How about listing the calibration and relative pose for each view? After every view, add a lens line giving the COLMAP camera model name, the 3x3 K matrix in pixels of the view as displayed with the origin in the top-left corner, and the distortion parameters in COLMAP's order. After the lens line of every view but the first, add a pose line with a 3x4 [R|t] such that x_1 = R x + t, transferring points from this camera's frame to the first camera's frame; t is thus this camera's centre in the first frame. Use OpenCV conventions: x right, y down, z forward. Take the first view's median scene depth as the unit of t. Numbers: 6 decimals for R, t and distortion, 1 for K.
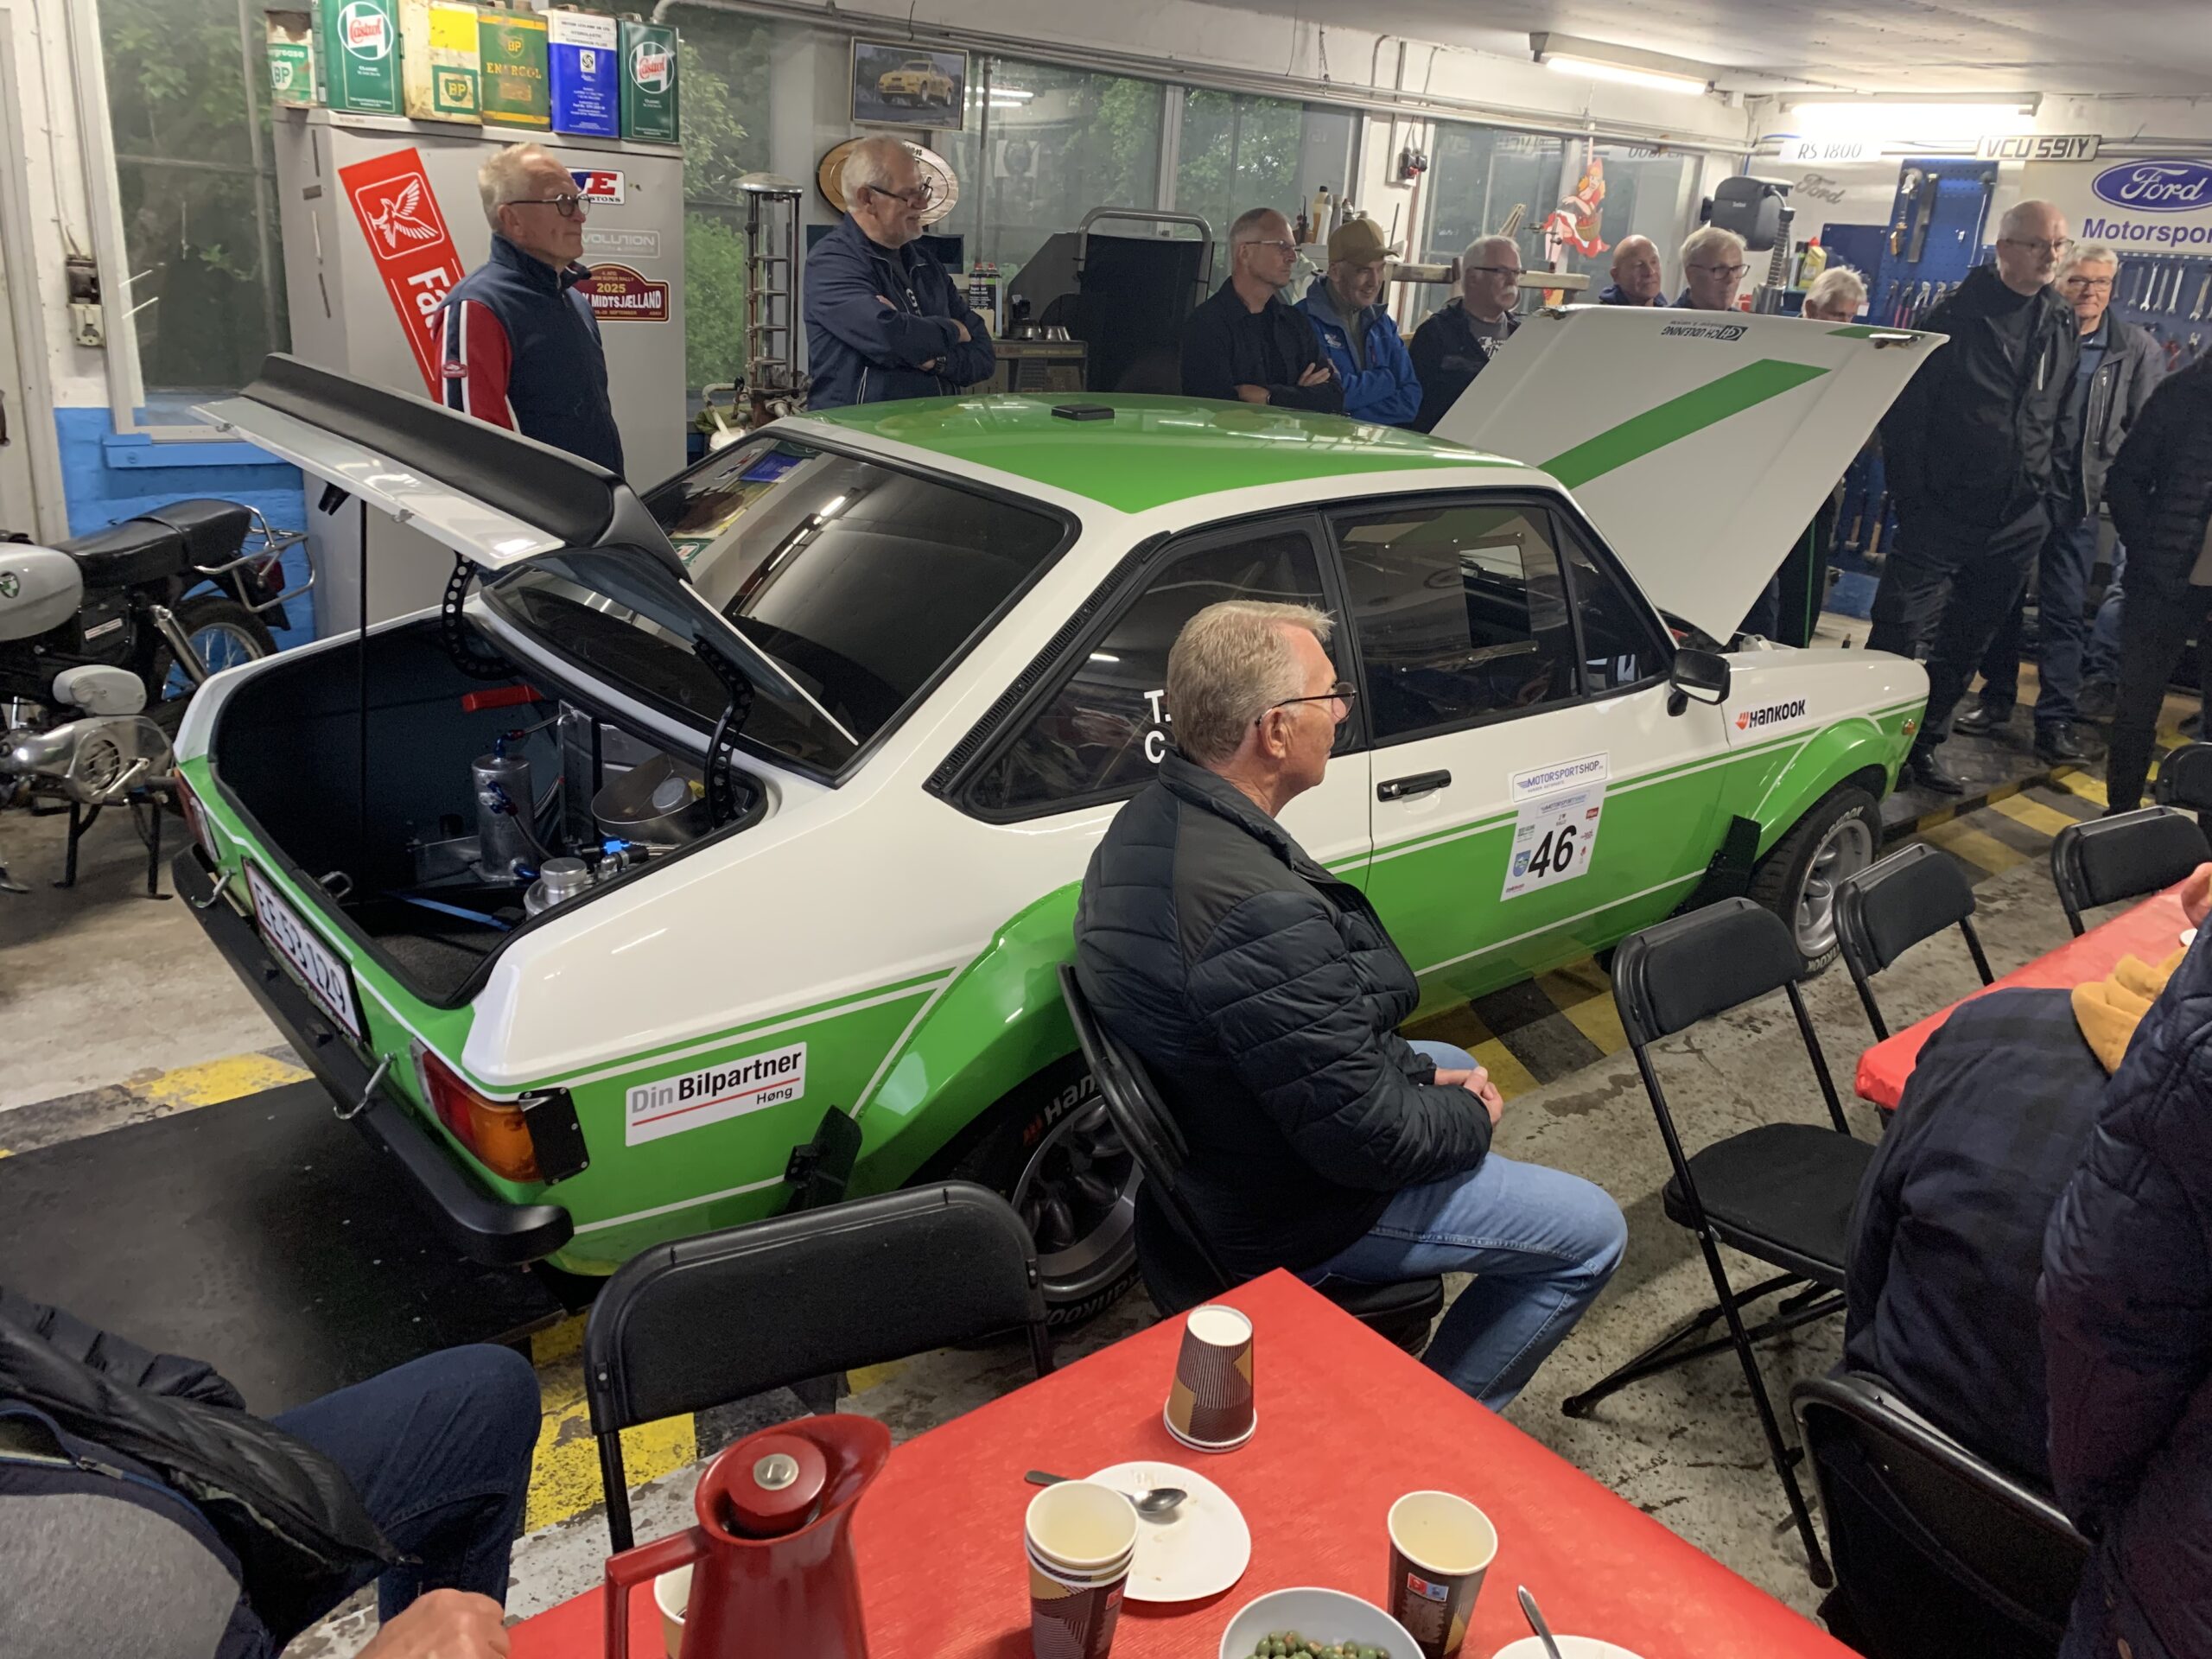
lens RADIAL K [[1695.9, 0, 1096.7], [0, 1695.9, 861.8], [0, 0, 1]] dist [0.040264, -0.037236]
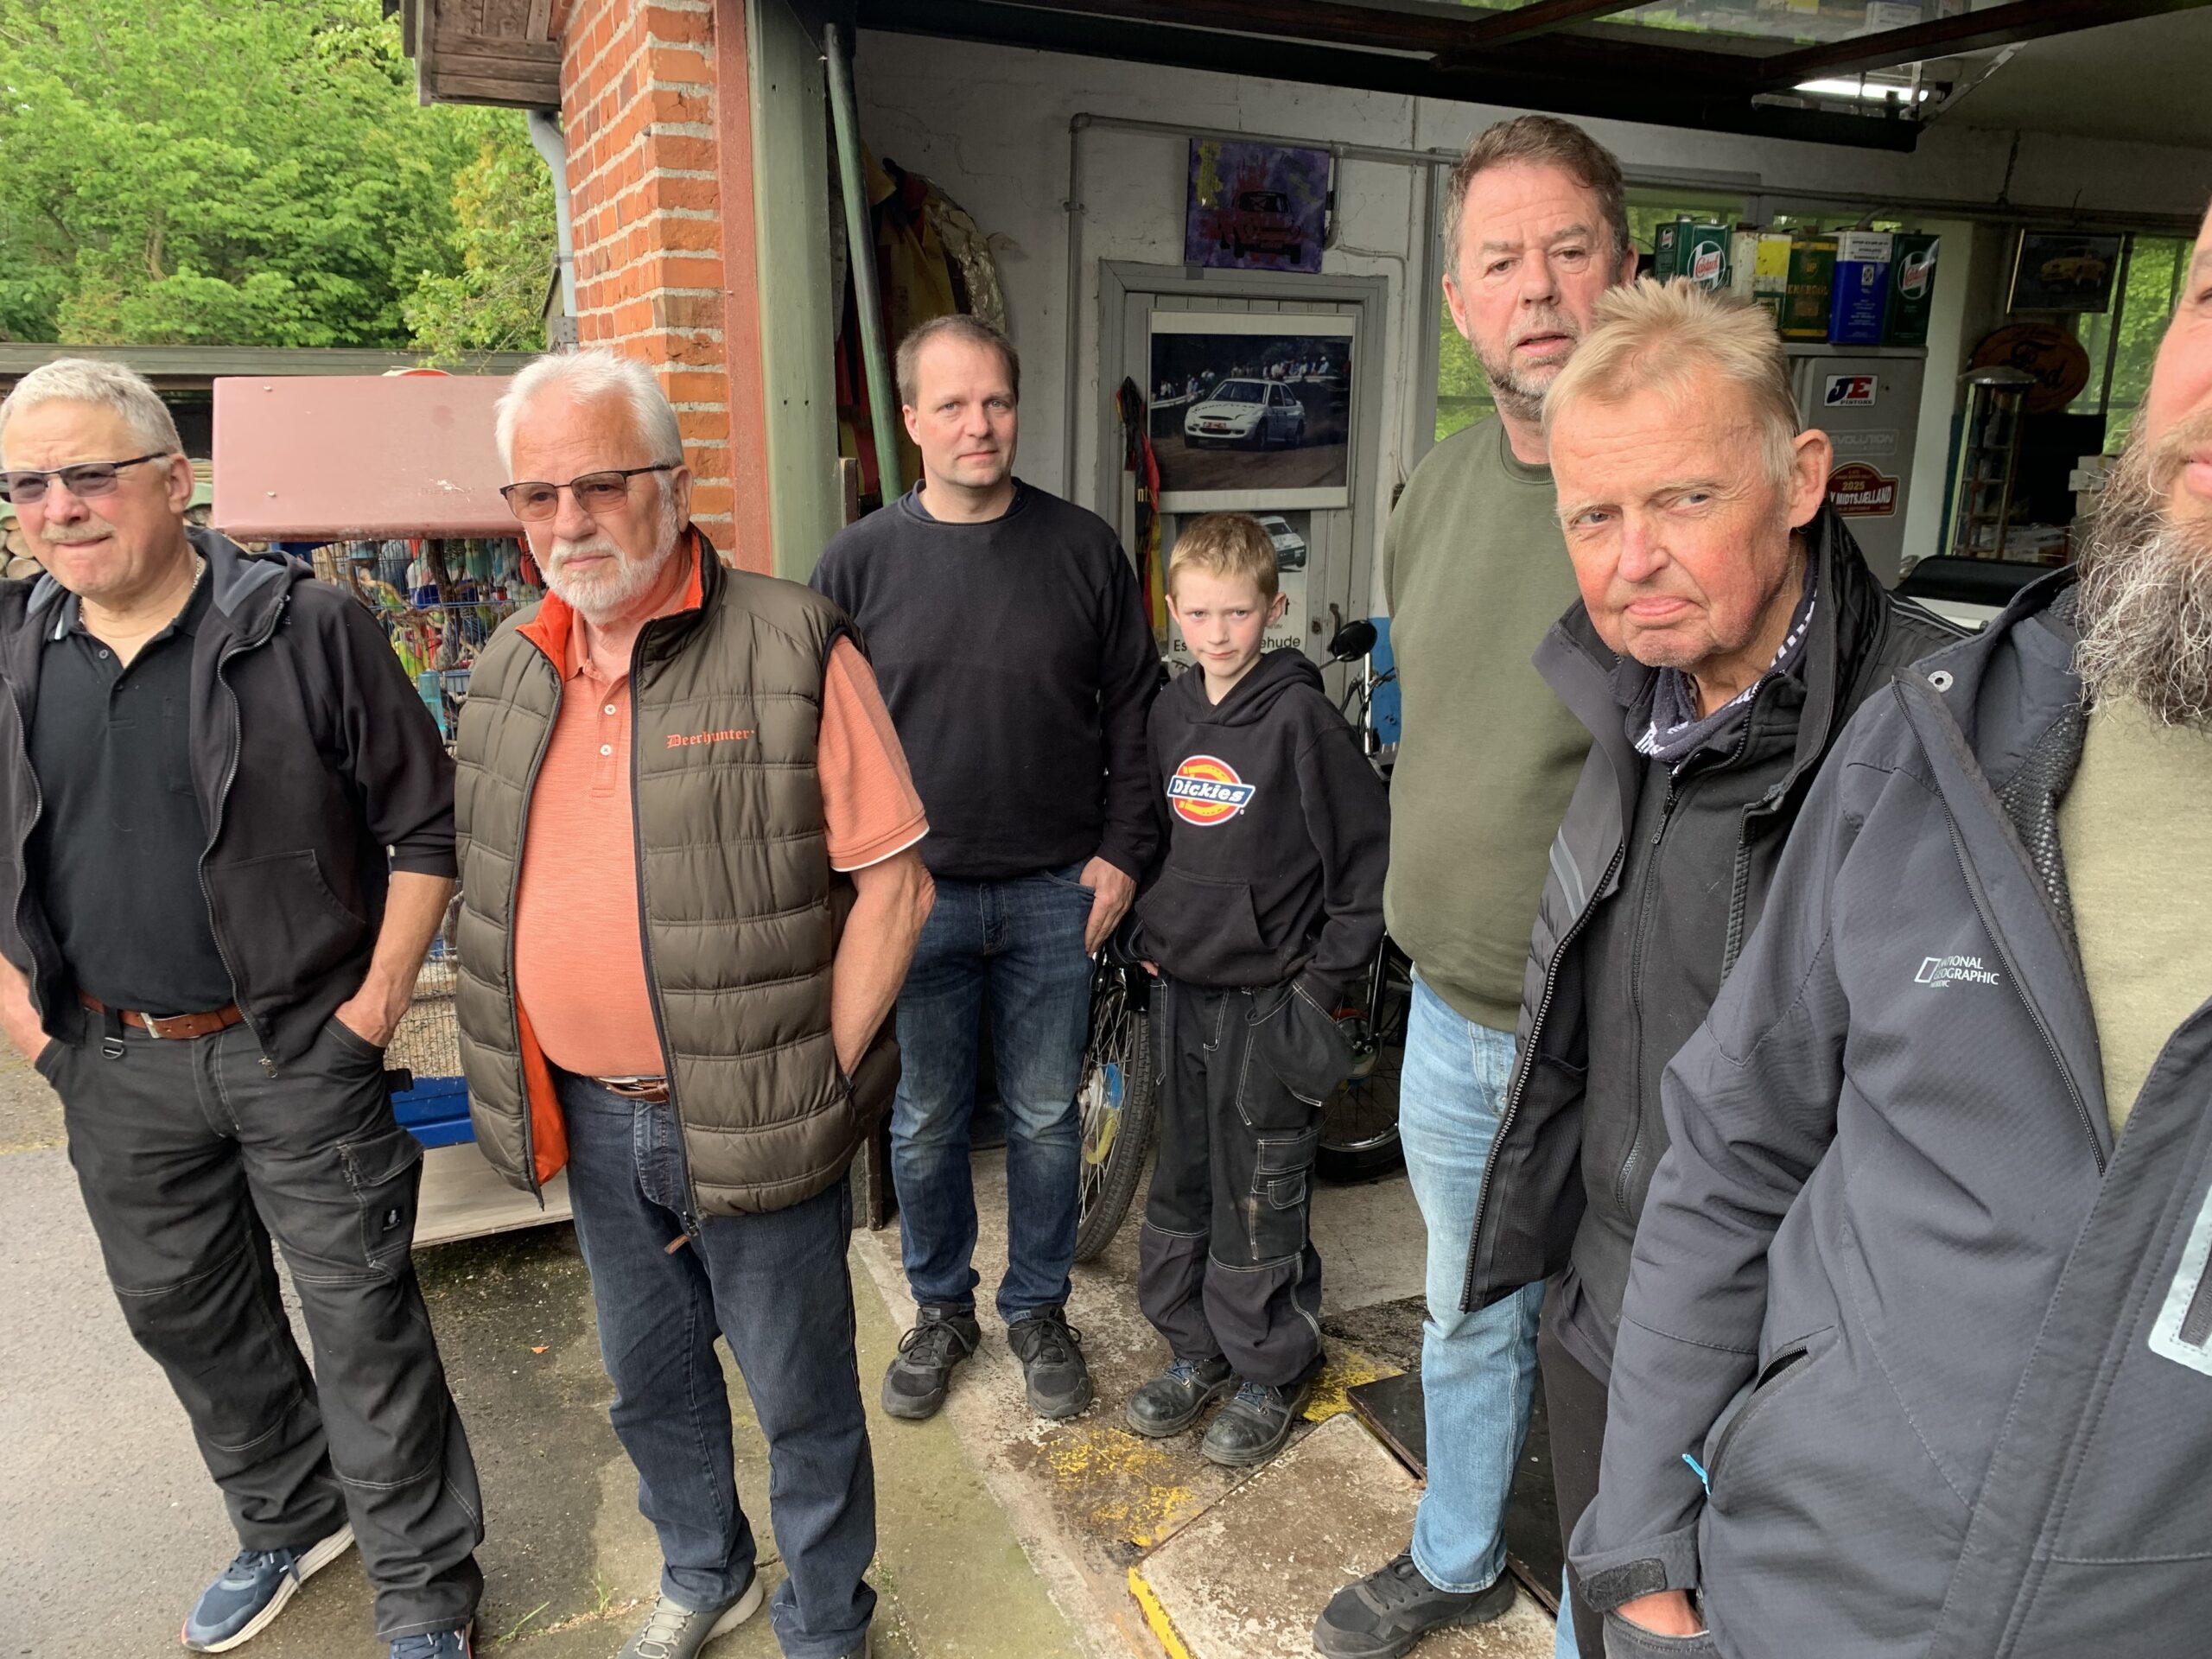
lens RADIAL K [[1713.3, 0, 1106.0], [0, 1713.3, 829.5], [0, 0, 1]] dist [0.040412, -0.024698]
pose [[0.962407, 0.001237, -0.271608, -0.462854], [-0.035506, 0.991981, -0.121296, 0.008182], [0.269280, 0.126380, 0.954734, -0.082098]]
